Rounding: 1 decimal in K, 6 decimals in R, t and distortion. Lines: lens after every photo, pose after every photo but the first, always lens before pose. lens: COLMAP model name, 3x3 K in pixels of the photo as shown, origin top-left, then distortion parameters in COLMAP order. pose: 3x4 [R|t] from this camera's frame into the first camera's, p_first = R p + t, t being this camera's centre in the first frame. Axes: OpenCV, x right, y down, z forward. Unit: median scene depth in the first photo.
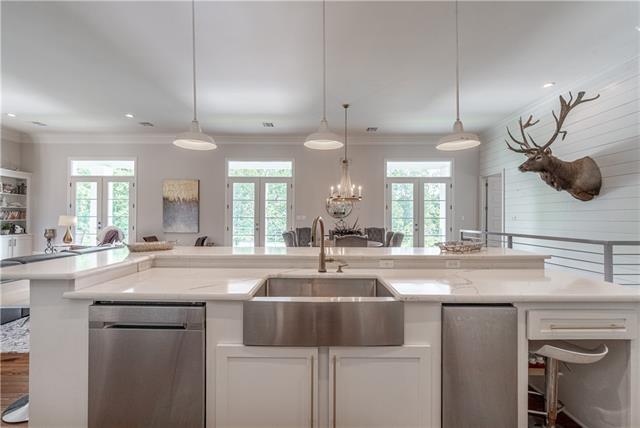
lens RADIAL K [[262.7, 0, 320.0], [0, 262.7, 214.0], [0, 0, 1]] dist [-0.001834, -0.000759]
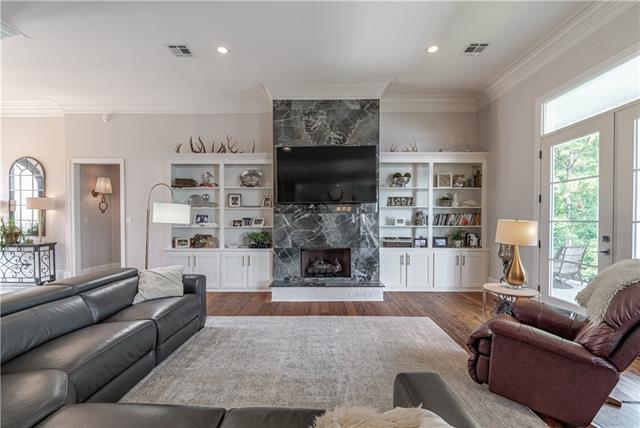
lens RADIAL K [[267.9, 0, 314.7], [0, 267.9, 219.5], [0, 0, 1]] dist [-0.000574, -0.000291]
pose [[0.001614, -0.003899, -0.999991, -0.466402], [0.003741, 0.999985, -0.003893, 0.006492], [0.999992, -0.003735, 0.001628, 0.589953]]
